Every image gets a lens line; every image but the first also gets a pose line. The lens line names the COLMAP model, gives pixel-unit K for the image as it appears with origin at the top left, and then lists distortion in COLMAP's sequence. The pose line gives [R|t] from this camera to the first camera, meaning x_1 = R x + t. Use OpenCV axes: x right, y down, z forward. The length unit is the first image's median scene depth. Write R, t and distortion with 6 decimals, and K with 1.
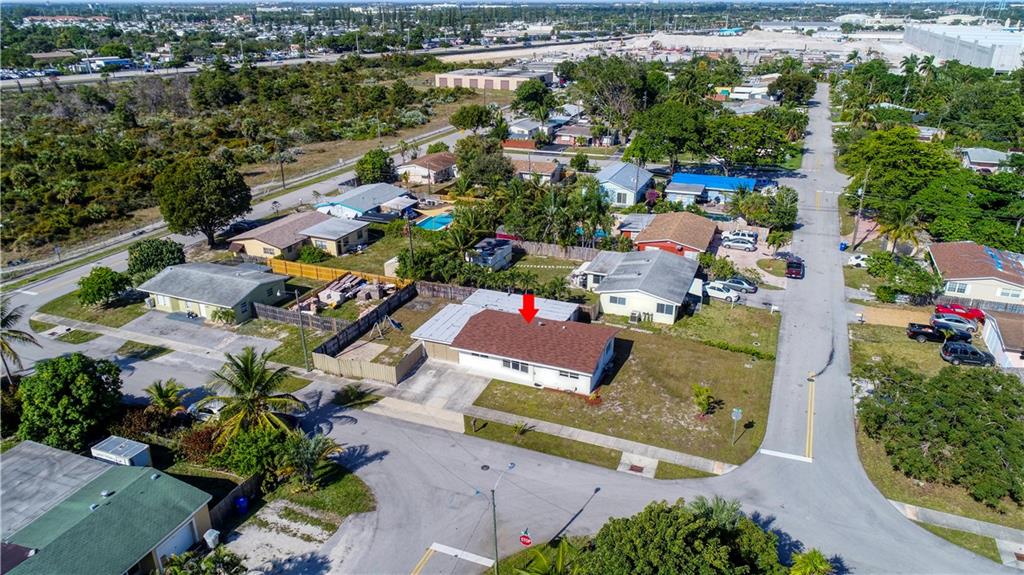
lens RADIAL K [[689.6, 0, 512.0], [0, 689.6, 287.5], [0, 0, 1]] dist [0.003573, -0.002625]
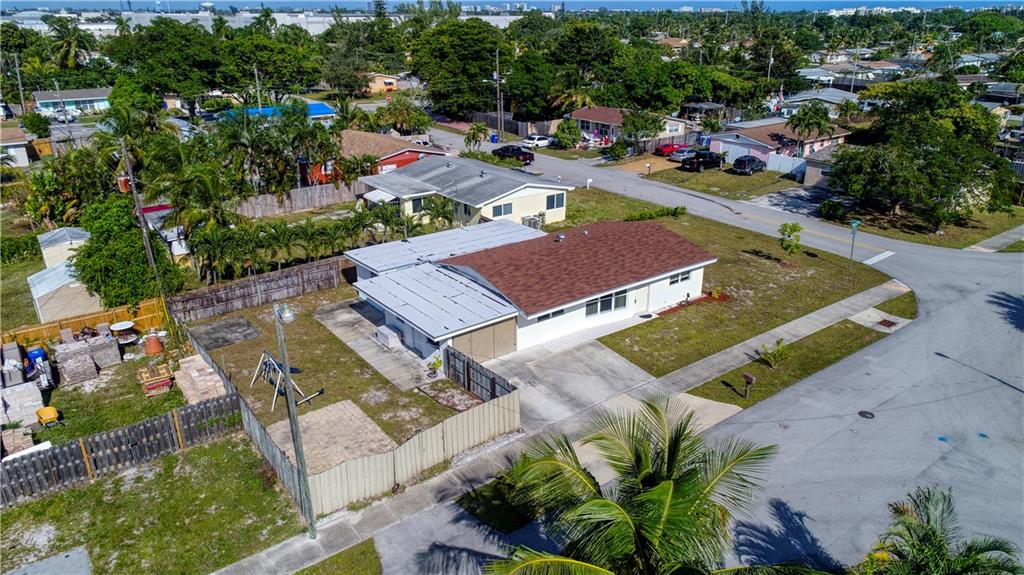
lens RADIAL K [[709.4, 0, 512.0], [0, 709.4, 287.5], [0, 0, 1]] dist [0.000849, -0.001240]
pose [[0.511903, -0.311032, 0.800758, -0.414287], [0.328639, 0.932148, 0.151977, -0.012683], [-0.793695, 0.185363, 0.579387, 0.586499]]
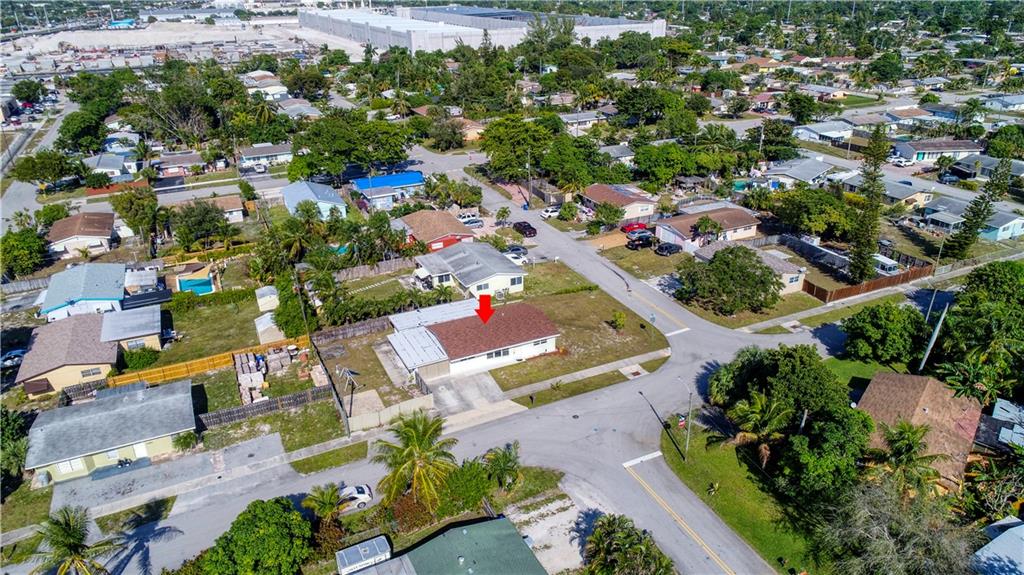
lens RADIAL K [[689.6, 0, 512.0], [0, 689.6, 287.5], [0, 0, 1]] dist [0.003573, -0.002625]
pose [[0.669879, -0.311427, 0.674000, -0.641999], [0.294569, 0.944755, 0.143764, -0.141588], [-0.681536, 0.102235, 0.724608, 0.051168]]
